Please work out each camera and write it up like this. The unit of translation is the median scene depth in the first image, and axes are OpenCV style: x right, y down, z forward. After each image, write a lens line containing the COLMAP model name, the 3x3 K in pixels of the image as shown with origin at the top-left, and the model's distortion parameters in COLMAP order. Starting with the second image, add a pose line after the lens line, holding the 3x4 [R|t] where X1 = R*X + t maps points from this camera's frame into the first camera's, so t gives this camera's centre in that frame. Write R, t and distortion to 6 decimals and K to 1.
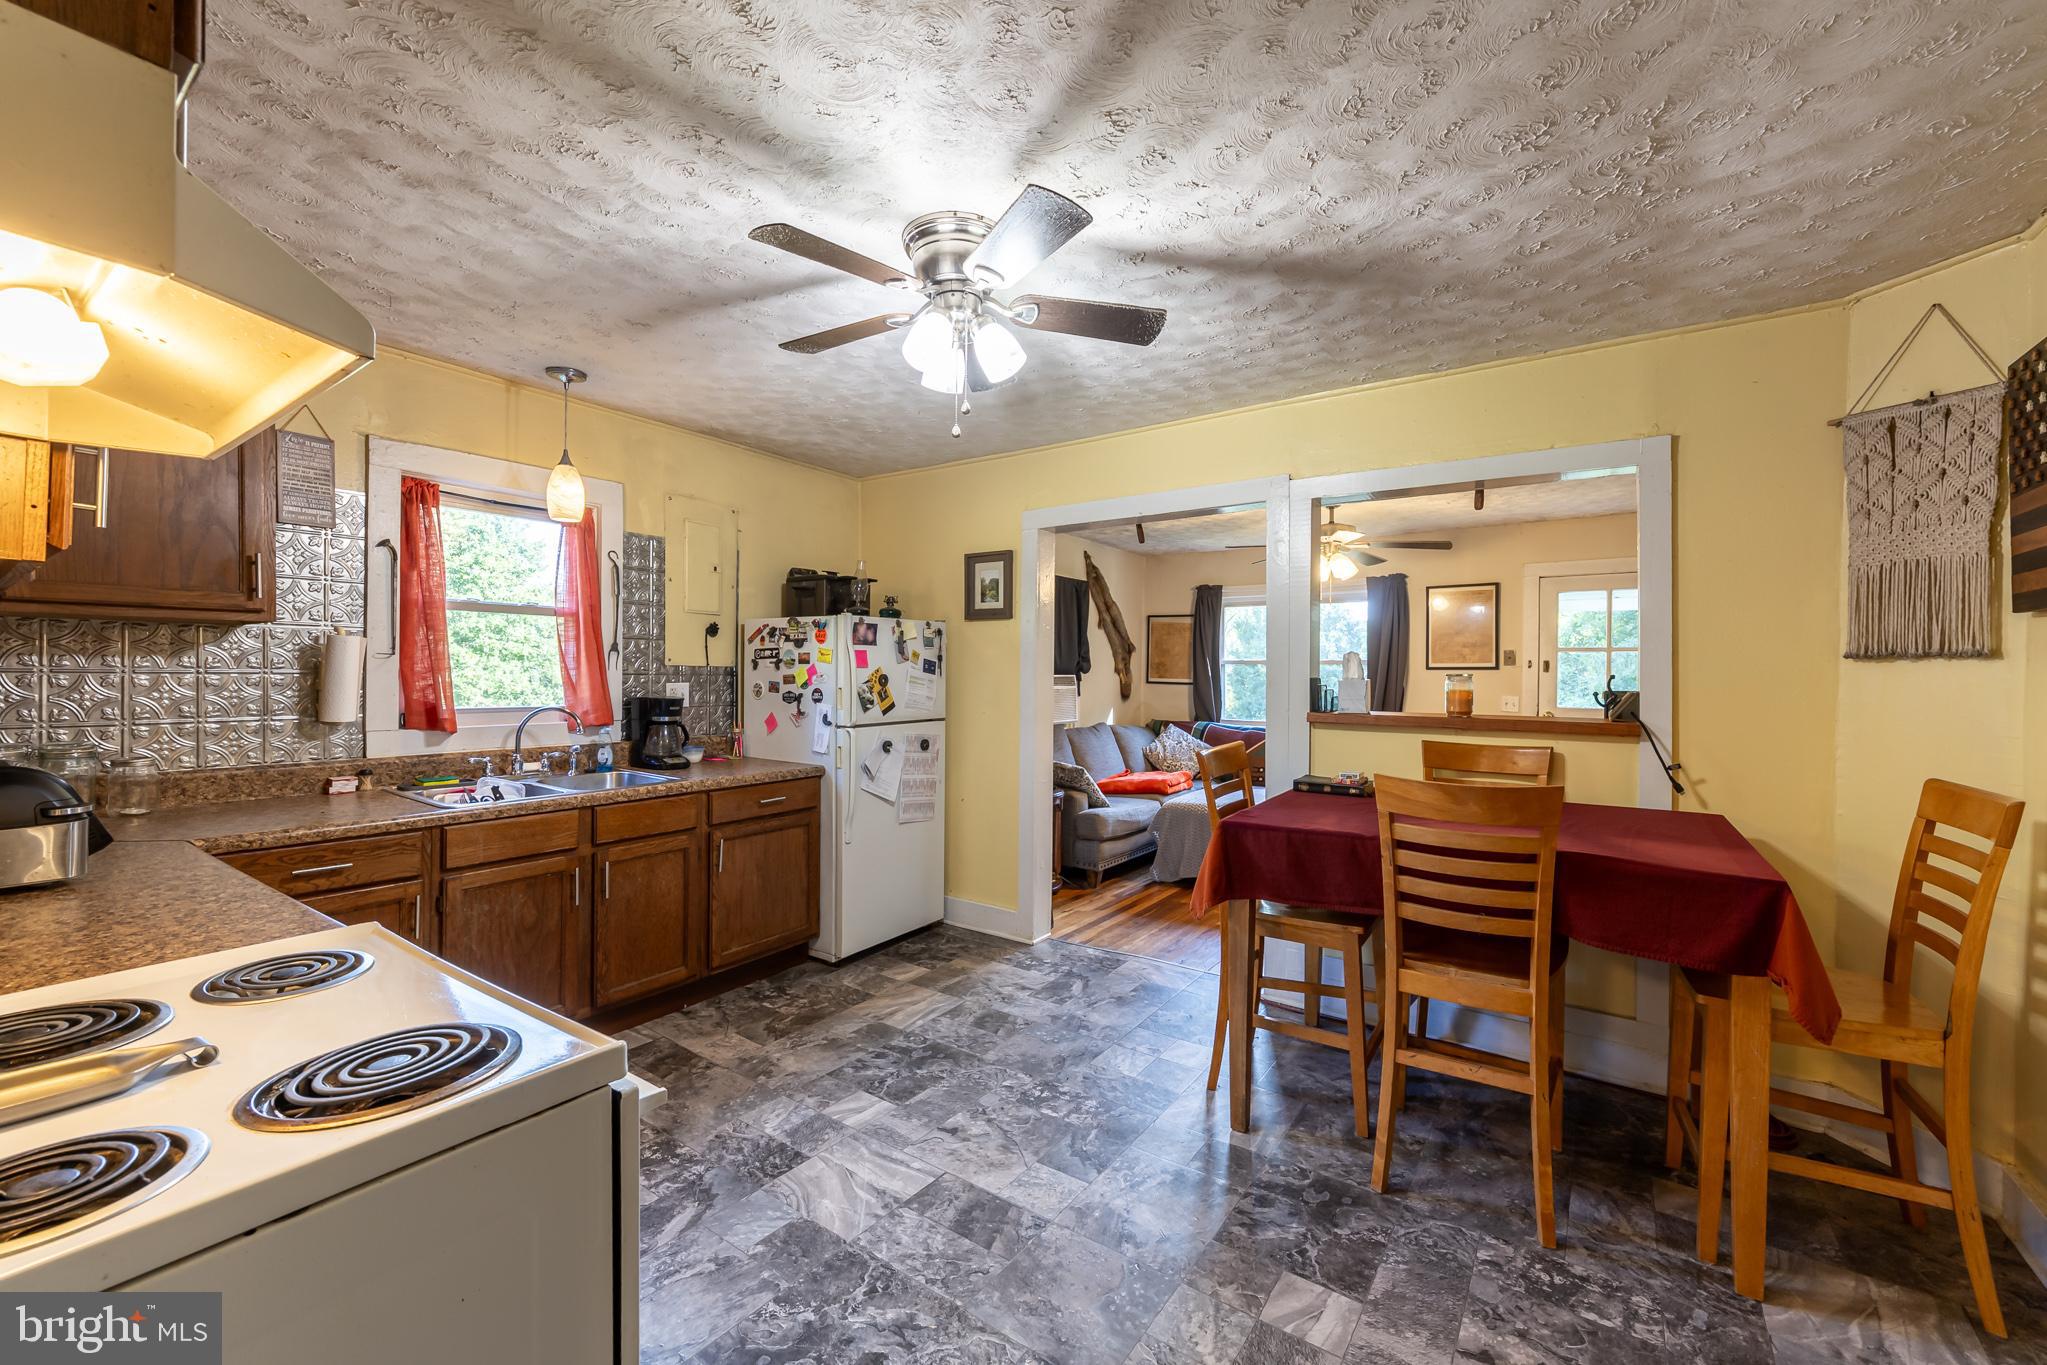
lens RADIAL K [[824.1, 0, 1023.5], [0, 824.1, 682.5], [0, 0, 1]] dist [0.000254, -0.000058]
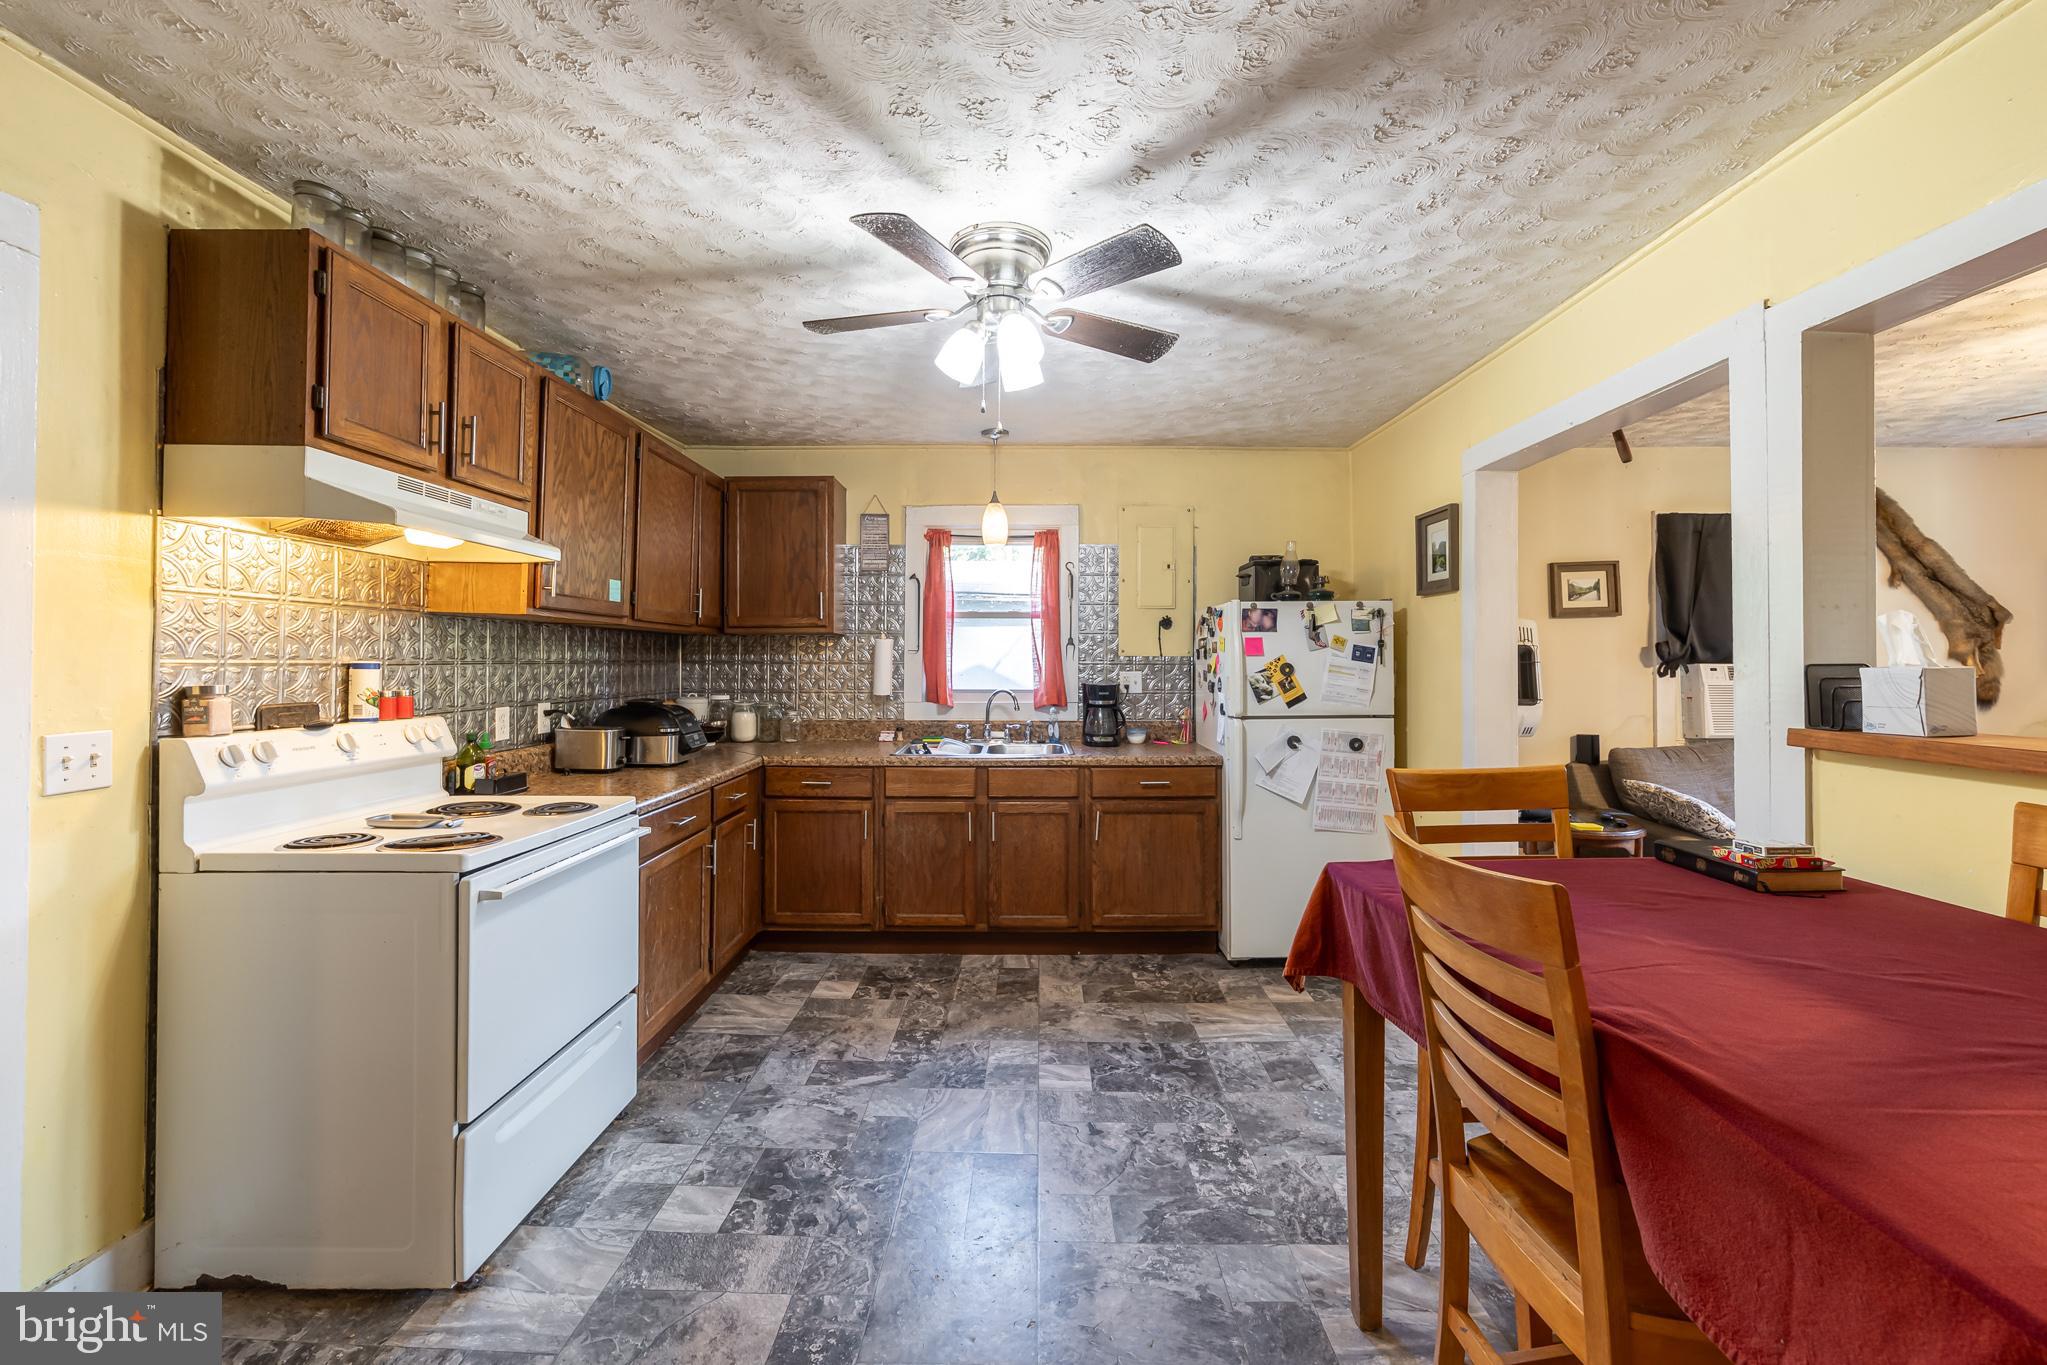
lens RADIAL K [[836.0, 0, 1022.2], [0, 836.0, 657.9], [0, 0, 1]] dist [0.000162, -0.000043]
pose [[0.562018, -0.011510, -0.827045, 0.481247], [-0.006951, 0.999802, -0.018637, 0.004255], [0.827096, 0.016223, 0.561827, 0.258179]]
